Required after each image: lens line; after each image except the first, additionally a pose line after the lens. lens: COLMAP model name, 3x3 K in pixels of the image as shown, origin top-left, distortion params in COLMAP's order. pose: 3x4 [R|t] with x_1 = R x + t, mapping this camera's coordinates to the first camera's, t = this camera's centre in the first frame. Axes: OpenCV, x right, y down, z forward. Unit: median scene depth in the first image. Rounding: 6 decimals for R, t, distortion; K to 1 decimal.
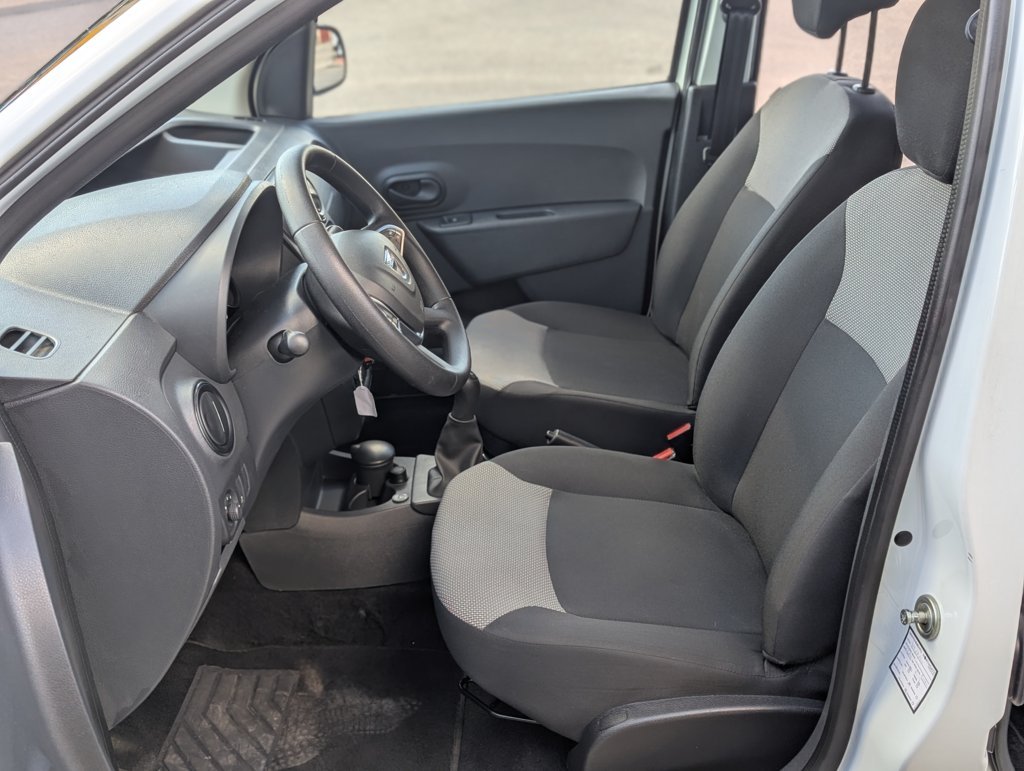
lens RADIAL K [[1125.4, 0, 512.0], [0, 1125.4, 385.5], [0, 0, 1]] dist [0.125027, -0.345258]
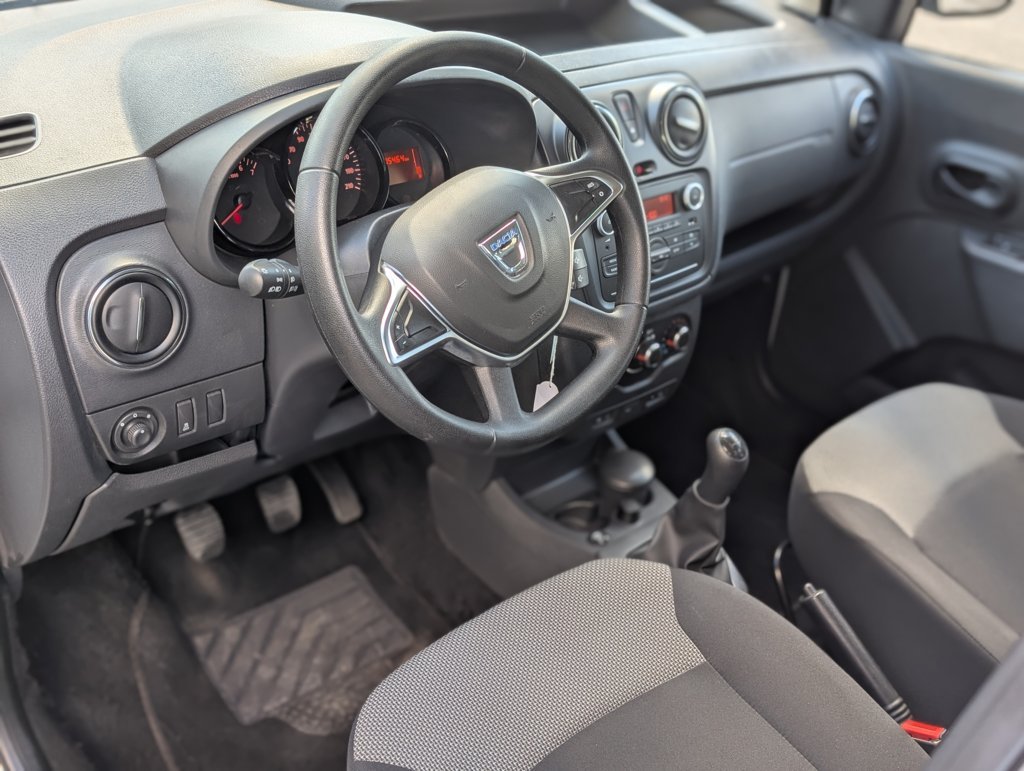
lens RADIAL K [[1125.4, 0, 512.0], [0, 1125.4, 385.5], [0, 0, 1]] dist [0.125027, -0.345258]
pose [[0.647836, 0.495526, -0.578586, 0.265600], [-0.429710, 0.864857, 0.259560, -0.170515], [0.629013, 0.080472, 0.773218, 0.393314]]
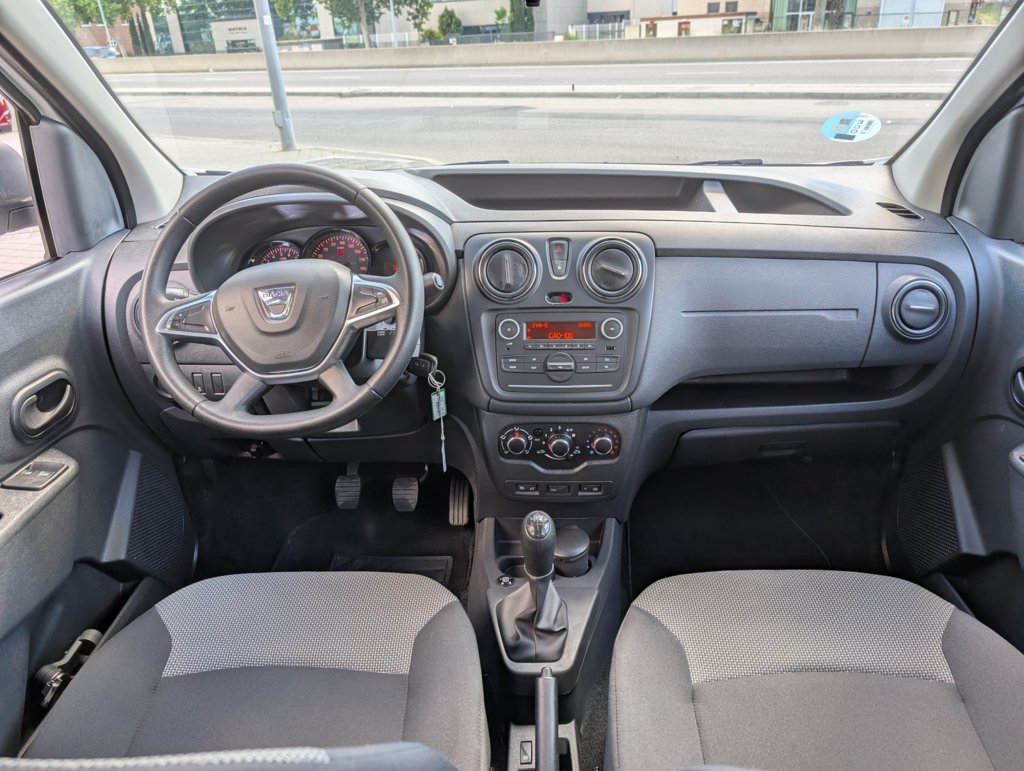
lens RADIAL K [[1125.4, 0, 512.0], [0, 1125.4, 385.5], [0, 0, 1]] dist [0.125027, -0.345258]
pose [[-0.105237, 0.475365, -0.873472, 0.654583], [-0.360279, 0.800454, 0.479033, -0.492211], [0.926890, 0.365106, 0.087027, 0.883178]]
